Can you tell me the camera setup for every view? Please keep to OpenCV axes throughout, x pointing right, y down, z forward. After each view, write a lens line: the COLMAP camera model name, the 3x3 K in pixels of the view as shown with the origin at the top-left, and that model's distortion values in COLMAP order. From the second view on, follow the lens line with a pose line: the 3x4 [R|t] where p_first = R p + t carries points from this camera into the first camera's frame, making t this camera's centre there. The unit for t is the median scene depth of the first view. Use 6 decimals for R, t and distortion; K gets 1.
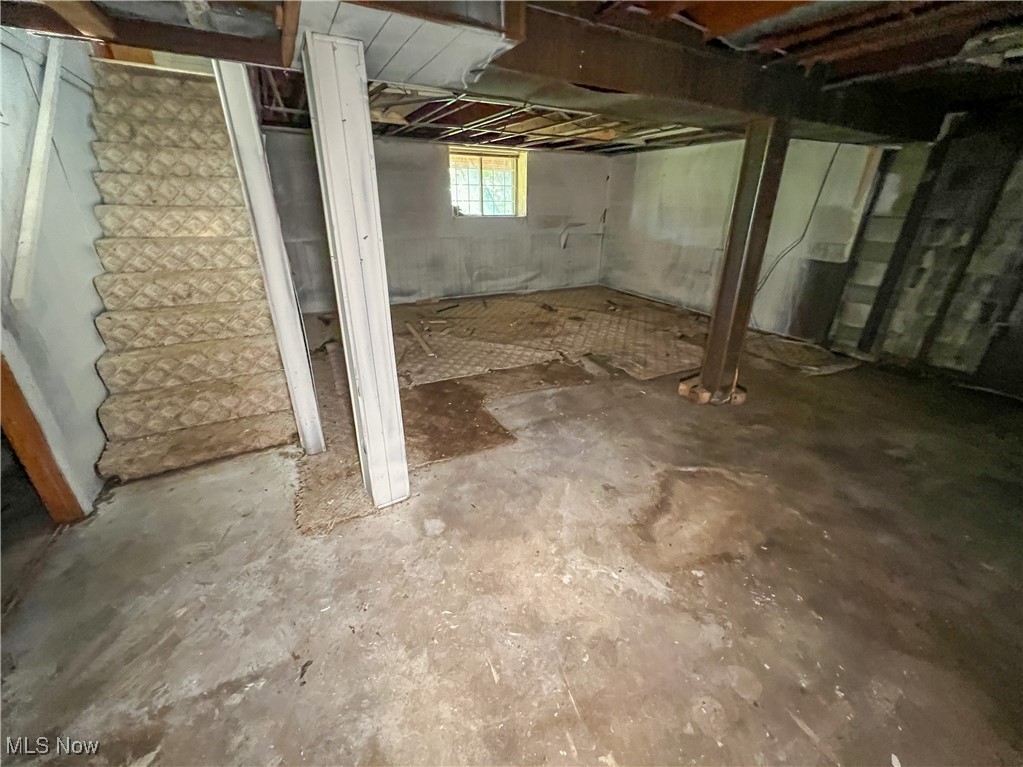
lens RADIAL K [[413.9, 0, 511.0], [0, 413.9, 382.3], [0, 0, 1]] dist [-0.002120, 0.000509]
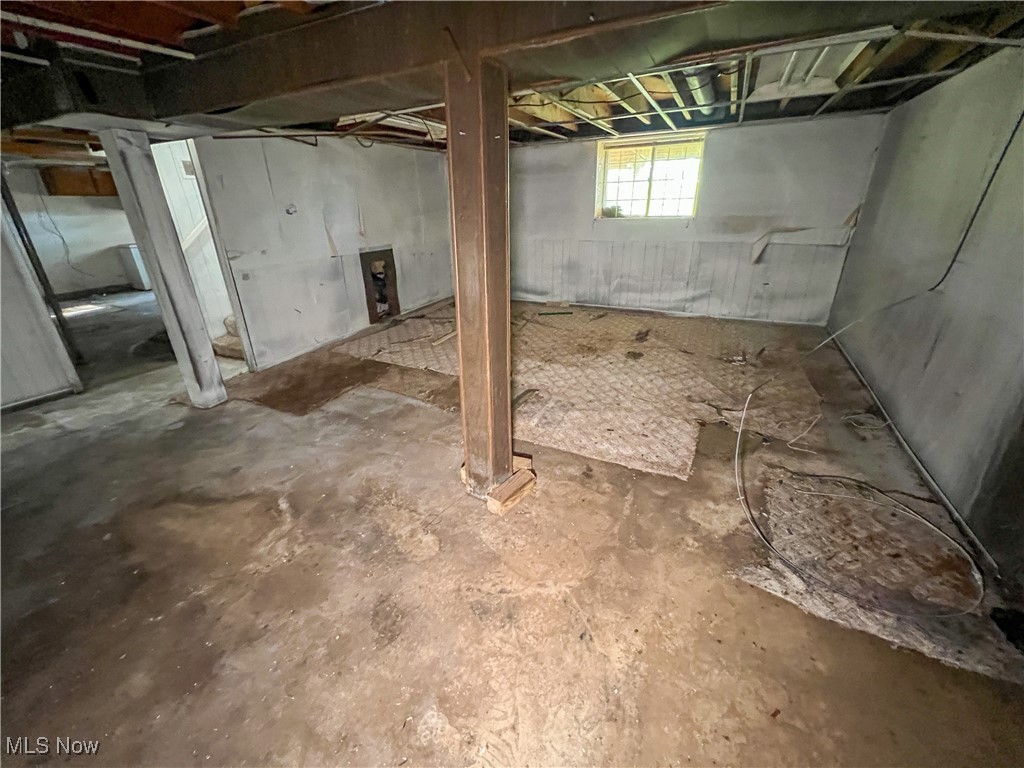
lens RADIAL K [[414.3, 0, 505.1], [0, 414.3, 382.8], [0, 0, 1]] dist [-0.002120, 0.000509]
pose [[0.572420, 0.305253, -0.761023, 0.531750], [-0.299358, 0.941856, 0.152618, -0.130696], [0.763361, 0.140457, 0.630517, 0.307238]]
